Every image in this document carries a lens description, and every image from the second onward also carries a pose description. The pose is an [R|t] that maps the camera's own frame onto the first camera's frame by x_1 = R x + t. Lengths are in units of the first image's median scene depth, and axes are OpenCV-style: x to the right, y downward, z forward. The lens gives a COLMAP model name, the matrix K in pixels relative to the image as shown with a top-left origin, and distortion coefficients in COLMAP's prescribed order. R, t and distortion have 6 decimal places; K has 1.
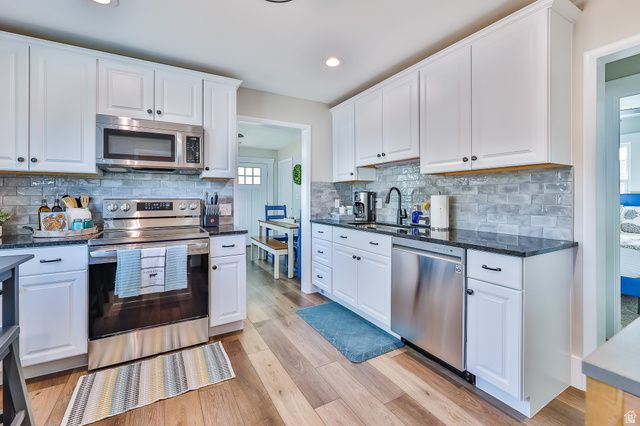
lens RADIAL K [[282.4, 0, 330.8], [0, 282.4, 197.9], [0, 0, 1]] dist [-0.000927, 0.001036]
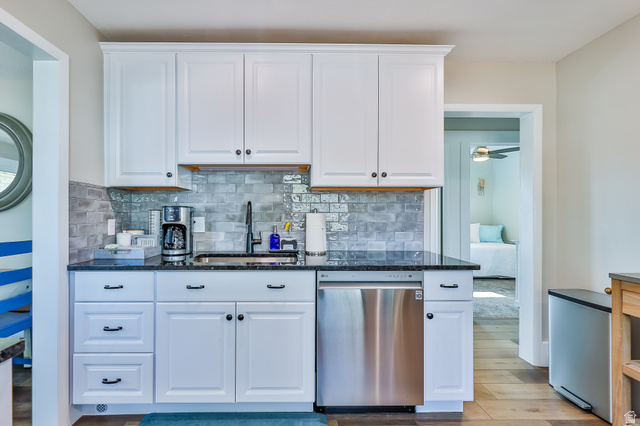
lens RADIAL K [[282.4, 0, 312.9], [0, 282.4, 216.0], [0, 0, 1]] dist [-0.000927, 0.001036]
pose [[0.507302, 0.000539, 0.861768, -0.349031], [0.000428, 1.000000, -0.000878, -0.000220], [-0.861768, 0.000814, 0.507302, 0.578892]]
